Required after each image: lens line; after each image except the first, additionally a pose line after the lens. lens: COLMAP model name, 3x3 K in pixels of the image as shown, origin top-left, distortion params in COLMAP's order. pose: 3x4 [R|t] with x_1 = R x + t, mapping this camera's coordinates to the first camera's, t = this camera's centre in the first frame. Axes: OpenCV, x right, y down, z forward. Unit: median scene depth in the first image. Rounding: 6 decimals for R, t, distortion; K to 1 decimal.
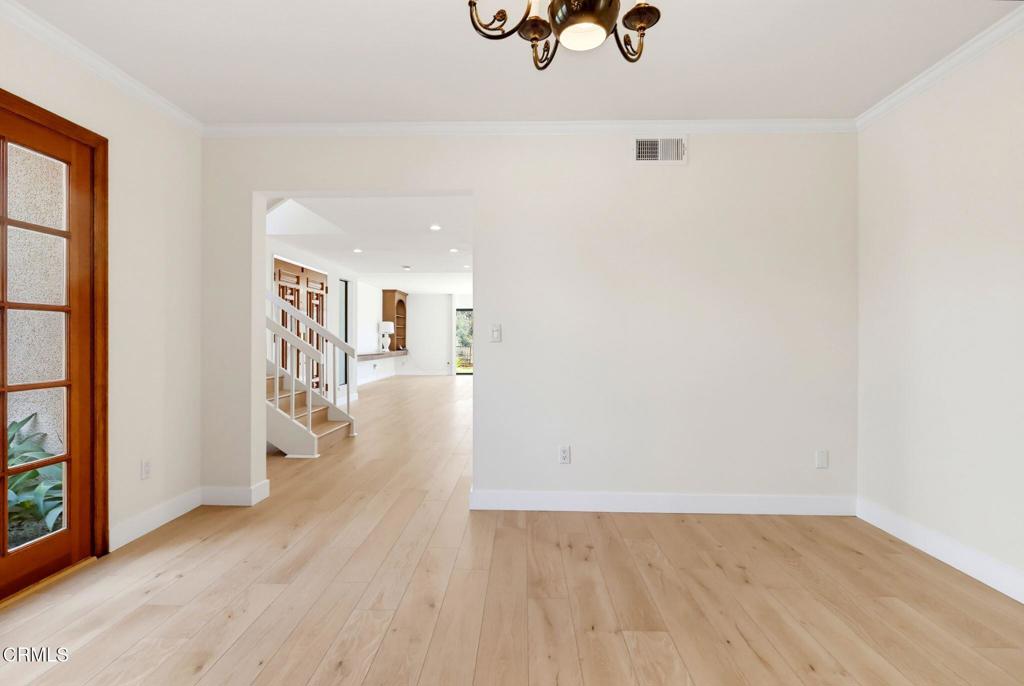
lens RADIAL K [[478.9, 0, 511.2], [0, 478.9, 338.5], [0, 0, 1]] dist [-0.003411, 0.000313]
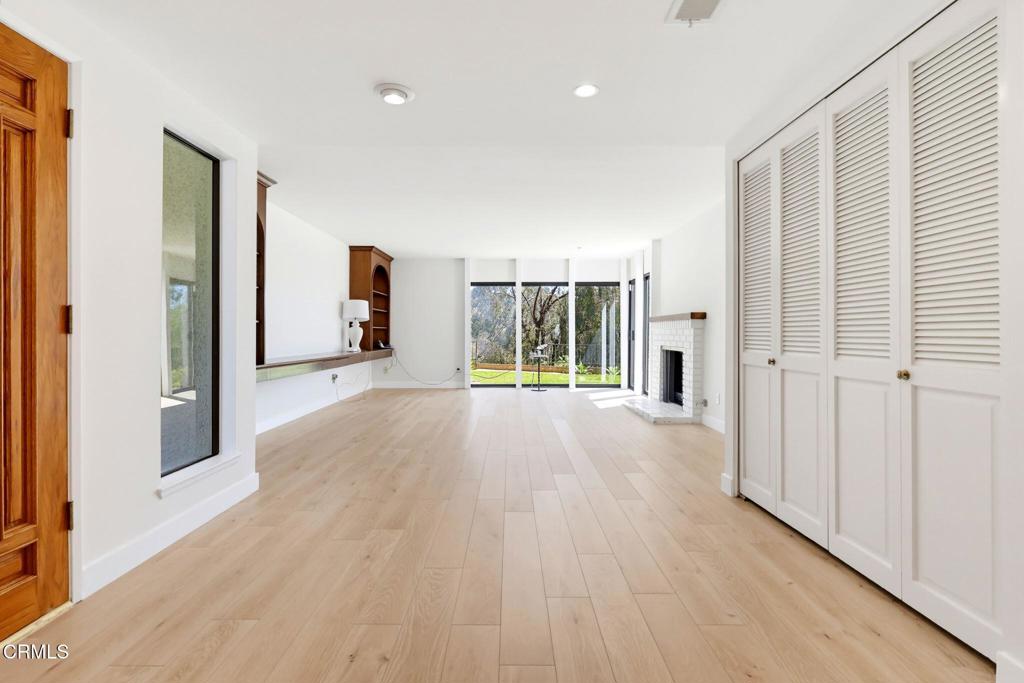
lens RADIAL K [[478.9, 0, 507.5], [0, 478.9, 335.4], [0, 0, 1]] dist [-0.003411, 0.000313]
pose [[0.999724, -0.001010, 0.023474, -0.090795], [0.000899, 0.999988, 0.004718, 0.004827], [-0.023478, -0.004696, 0.999713, 0.417501]]
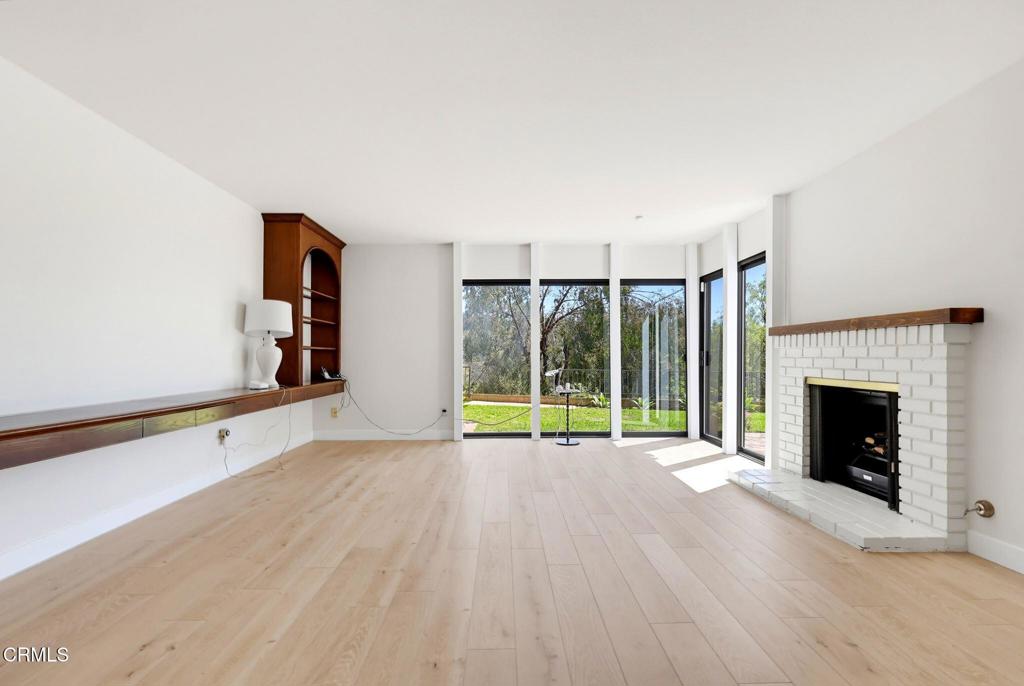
lens RADIAL K [[478.9, 0, 506.4], [0, 478.9, 354.0], [0, 0, 1]] dist [-0.003411, 0.000313]
pose [[0.999283, -0.004847, 0.037552, -0.103196], [0.005004, 0.999979, -0.004105, 0.004752], [-0.037531, 0.004290, 0.999286, 0.651278]]
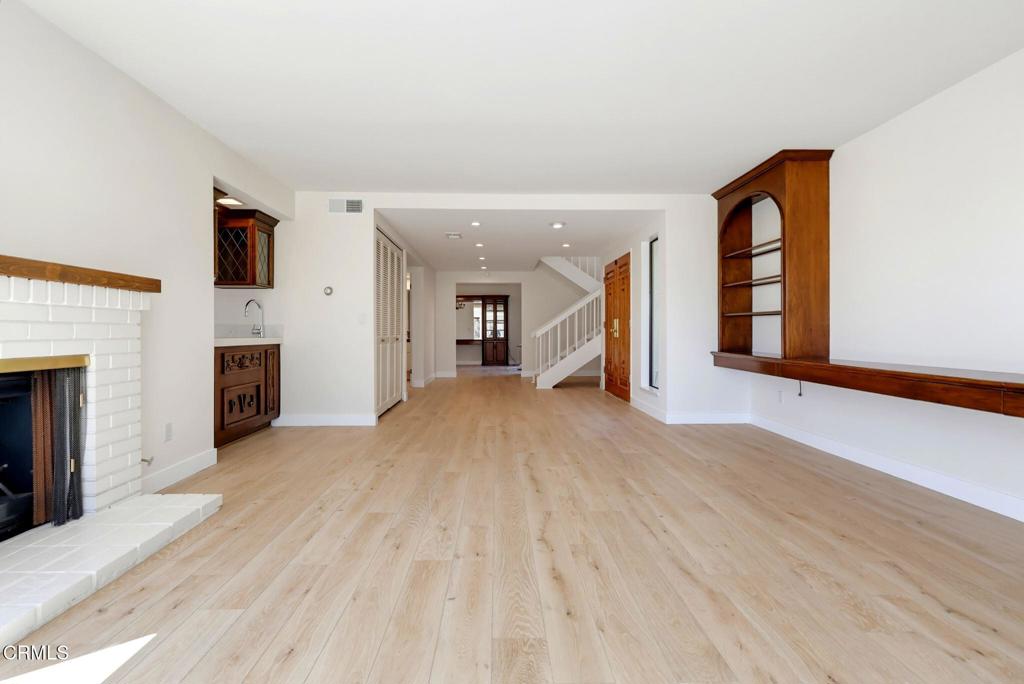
lens RADIAL K [[478.9, 0, 509.9], [0, 478.9, 331.7], [0, 0, 1]] dist [-0.003411, 0.000313]
pose [[-0.998720, -0.002844, -0.050499, -0.063393], [-0.002756, 0.999995, -0.001808, 0.009712], [0.050503, -0.001667, -0.998722, 1.052744]]
